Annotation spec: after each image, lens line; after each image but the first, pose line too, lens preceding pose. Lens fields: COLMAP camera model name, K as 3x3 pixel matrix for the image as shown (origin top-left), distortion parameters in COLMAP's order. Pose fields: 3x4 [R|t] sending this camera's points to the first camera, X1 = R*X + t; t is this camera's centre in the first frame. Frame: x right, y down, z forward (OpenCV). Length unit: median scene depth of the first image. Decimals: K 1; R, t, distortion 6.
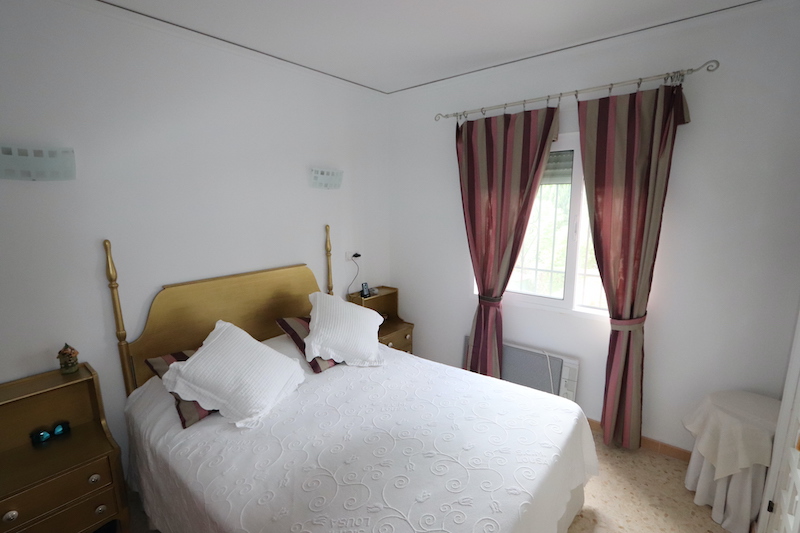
lens RADIAL K [[370.9, 0, 395.4], [0, 370.9, 269.5], [0, 0, 1]] dist [-0.020738, 0.003765]
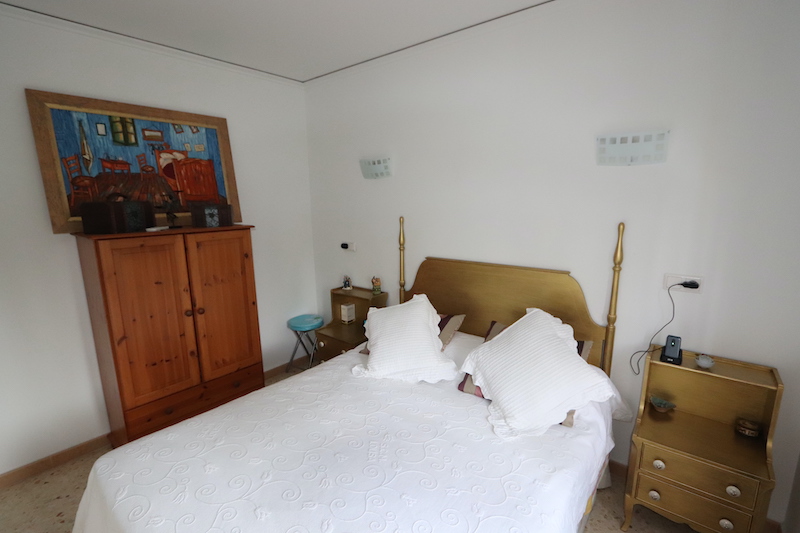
lens RADIAL K [[370.9, 0, 395.0], [0, 370.9, 267.9], [0, 0, 1]] dist [-0.020738, 0.003765]
pose [[0.012221, 0.206409, -0.978390, 0.565186], [-0.152106, 0.967459, 0.202203, -0.144573], [0.988289, 0.146348, 0.043219, 0.762070]]
